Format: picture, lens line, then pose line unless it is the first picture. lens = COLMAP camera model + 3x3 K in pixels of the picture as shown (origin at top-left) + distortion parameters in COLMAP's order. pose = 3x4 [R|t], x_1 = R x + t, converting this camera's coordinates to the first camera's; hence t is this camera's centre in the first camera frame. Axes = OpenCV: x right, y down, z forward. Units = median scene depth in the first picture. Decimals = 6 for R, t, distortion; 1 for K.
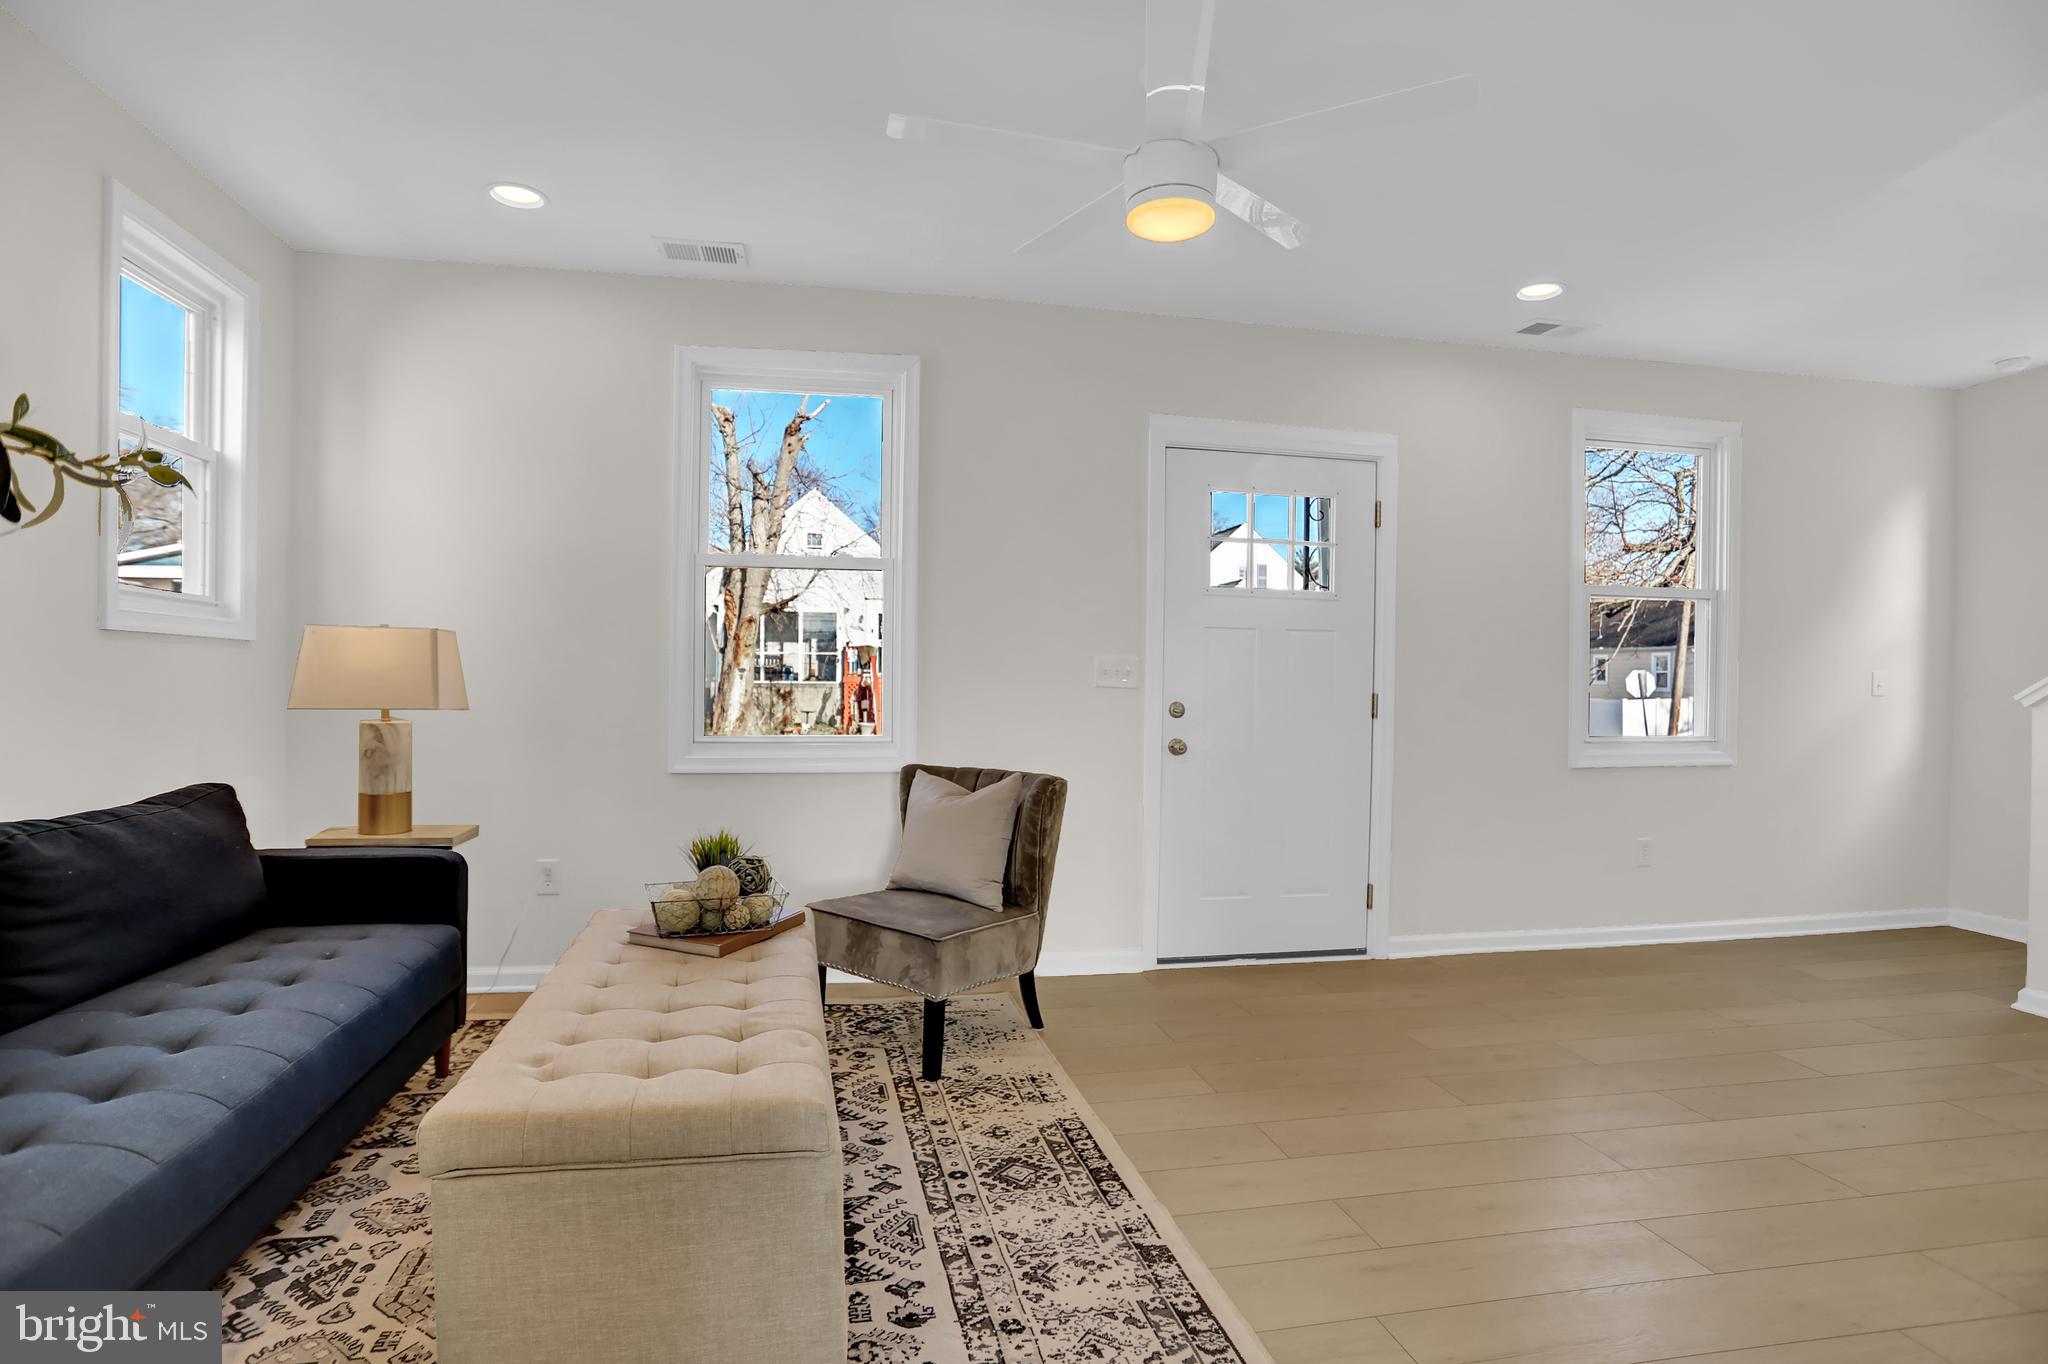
lens RADIAL K [[999.3, 0, 1016.4], [0, 999.3, 679.0], [0, 0, 1]] dist [-0.083788, 0.034909]
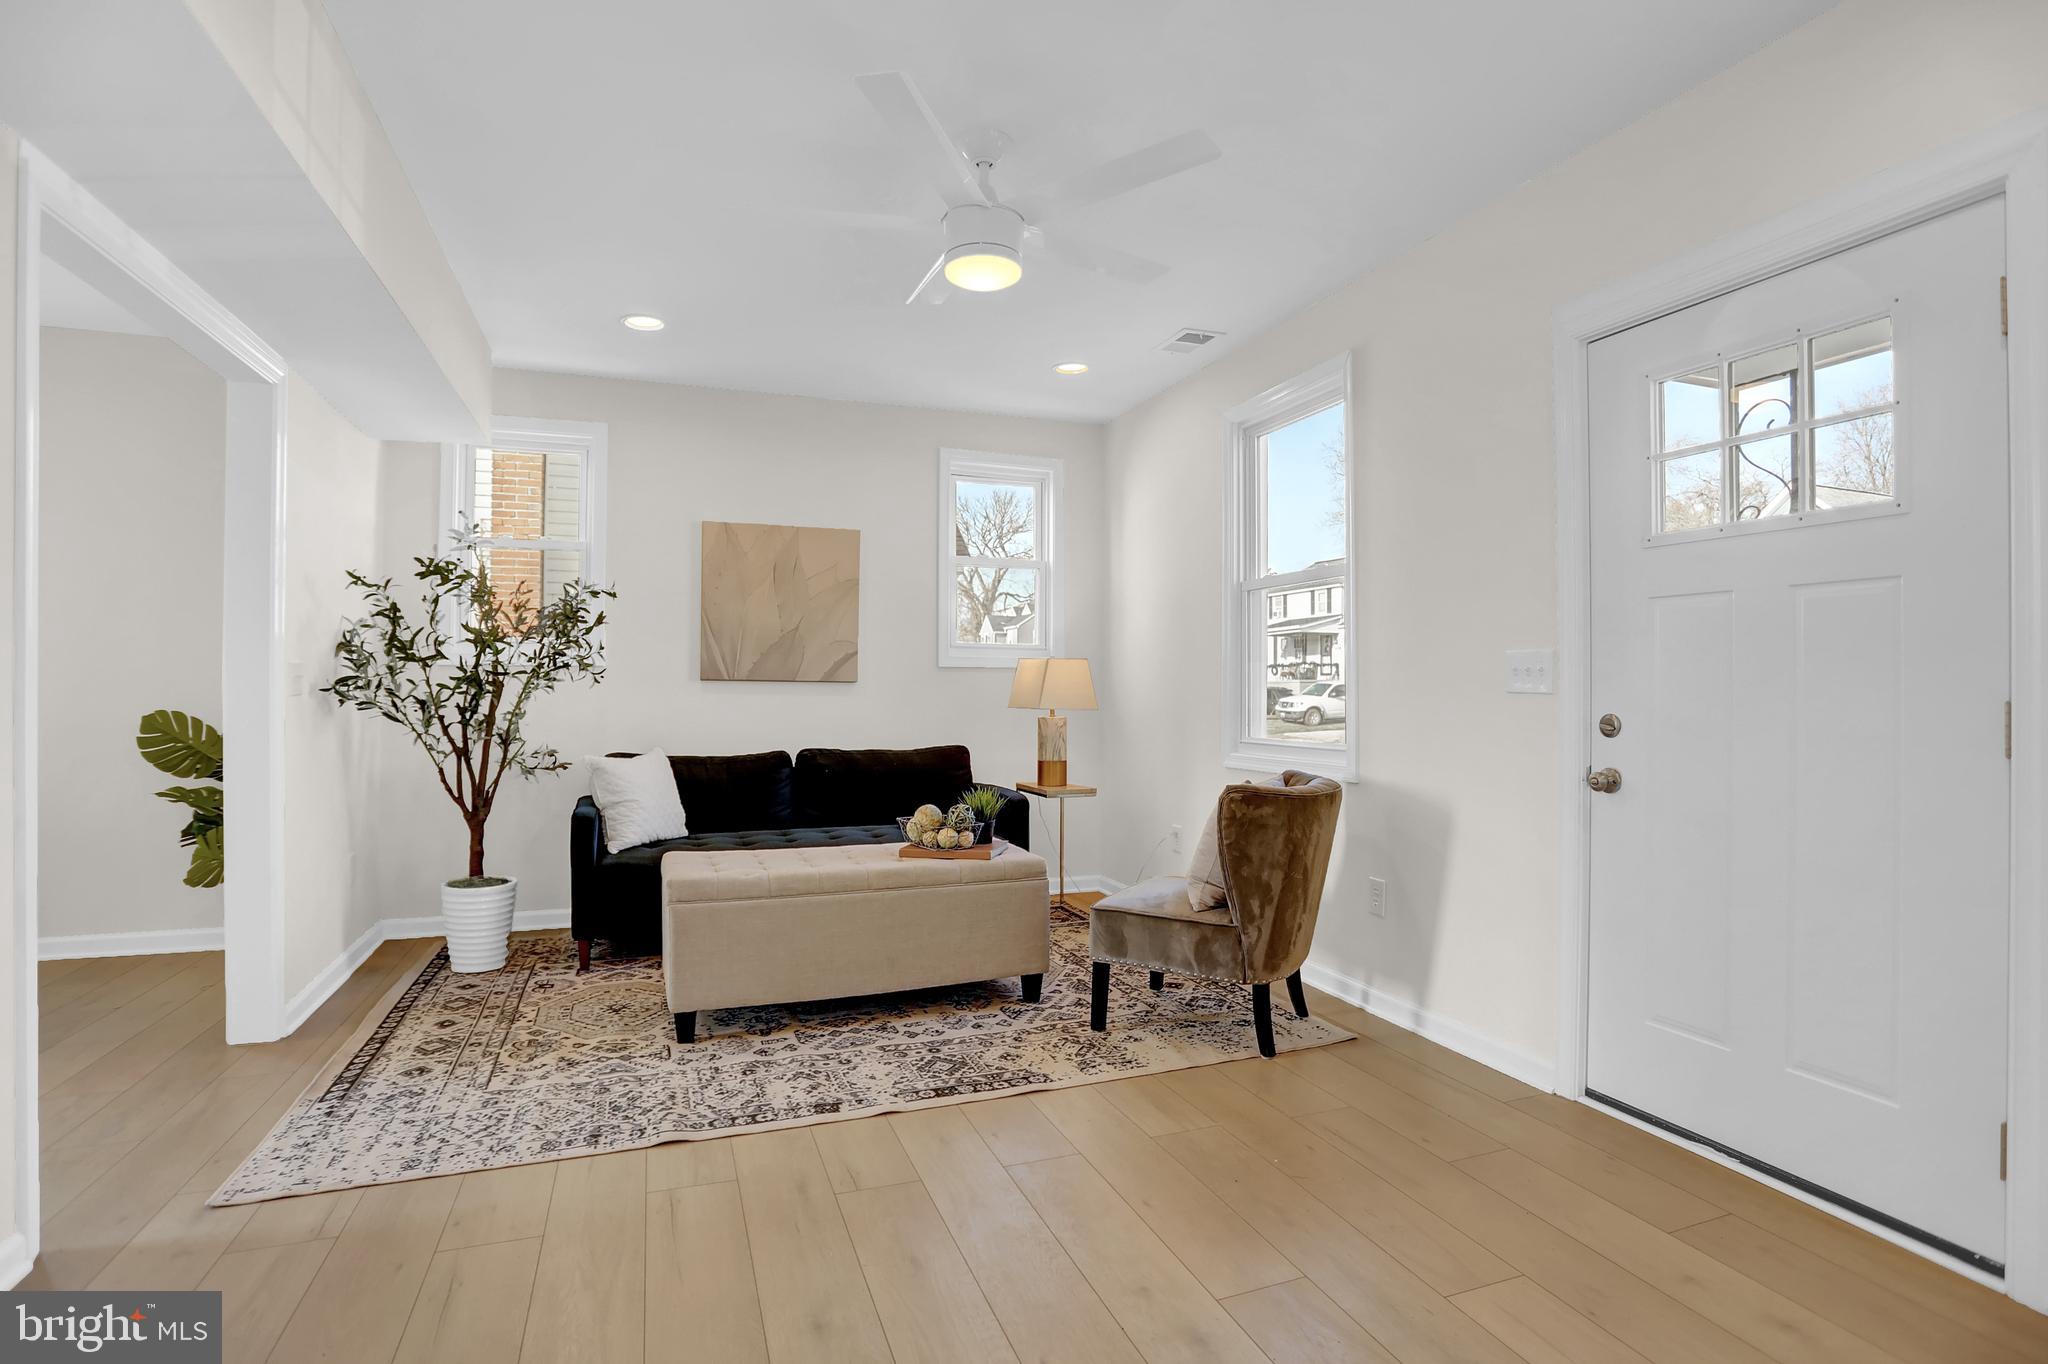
lens RADIAL K [[1069.5, 0, 1074.1], [0, 1069.5, 678.2], [0, 0, 1]] dist [-0.088700, 0.044885]
pose [[0.166021, -0.023324, -0.985846, 1.217763], [0.002185, 0.999726, -0.023284, 0.022958], [0.986120, 0.001712, 0.166027, 0.810375]]
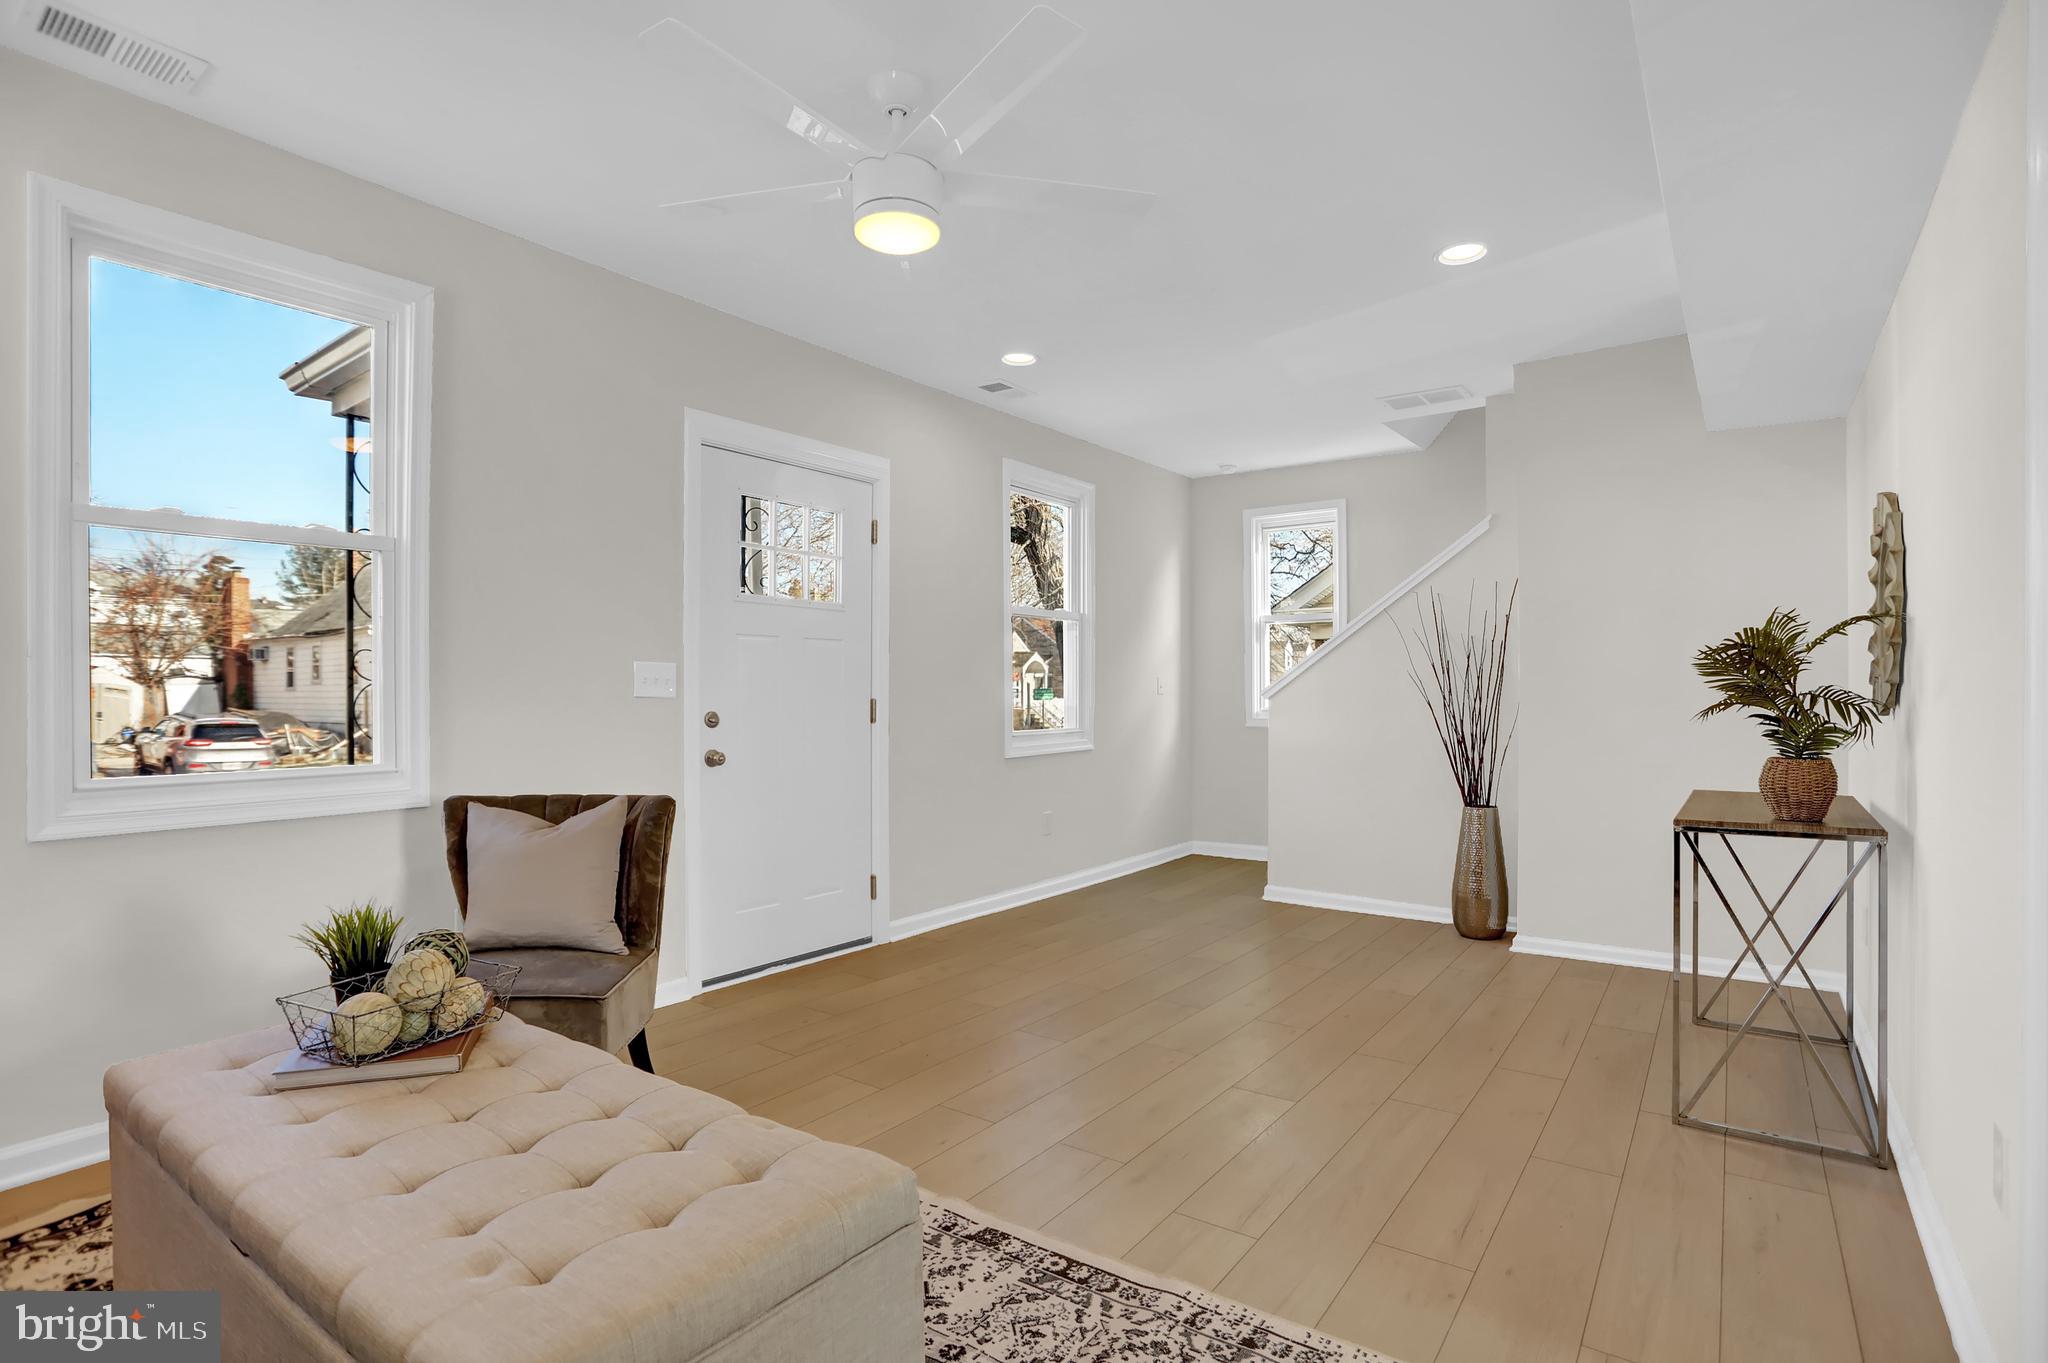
lens RADIAL K [[988.2, 0, 1036.4], [0, 988.2, 675.1], [0, 0, 1]] dist [-0.071923, 0.032302]
pose [[0.732371, -0.003682, 0.680896, -0.386907], [0.011320, 0.999913, -0.006770, -0.002544], [-0.680812, 0.012666, 0.732349, 0.147622]]
